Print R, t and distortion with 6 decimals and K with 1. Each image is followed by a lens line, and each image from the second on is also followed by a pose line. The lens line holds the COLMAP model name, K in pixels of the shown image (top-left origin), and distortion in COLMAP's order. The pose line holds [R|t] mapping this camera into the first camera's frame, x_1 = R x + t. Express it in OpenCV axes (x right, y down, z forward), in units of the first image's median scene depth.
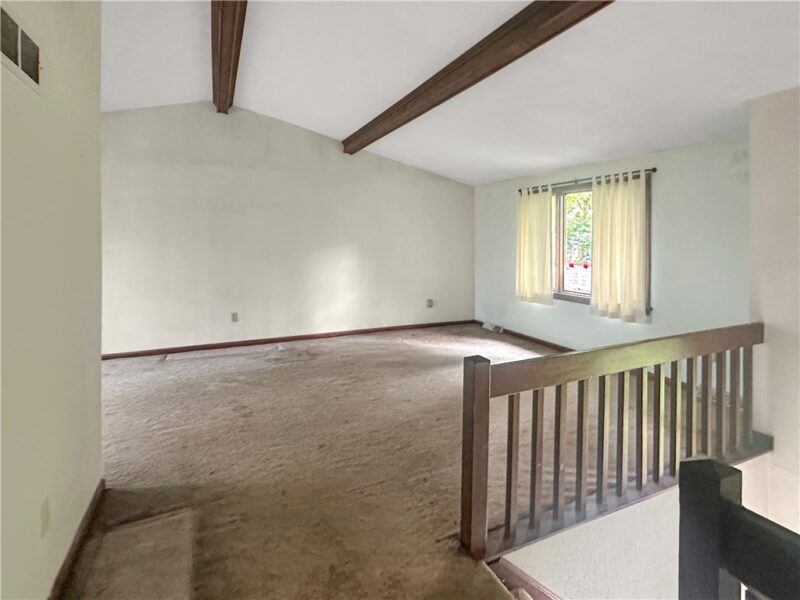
lens RADIAL K [[422.6, 0, 400.0], [0, 422.6, 300.0], [0, 0, 1]] dist [0.001764, 0.000361]
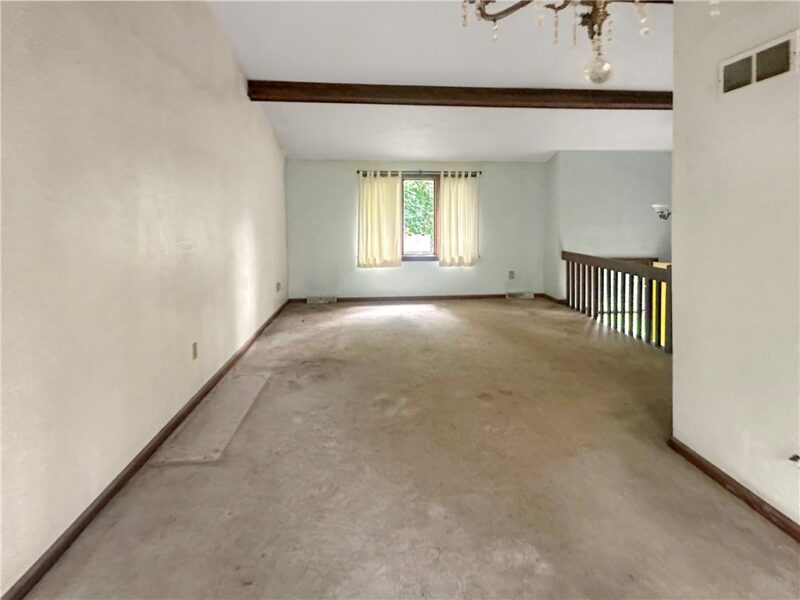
lens RADIAL K [[422.6, 0, 400.0], [0, 422.6, 300.0], [0, 0, 1]] dist [0.001764, 0.000361]
pose [[0.320087, -0.191634, 0.927804, -0.880711], [0.141377, 0.978025, 0.153233, -0.087431], [-0.936780, 0.082122, 0.340146, 0.588053]]
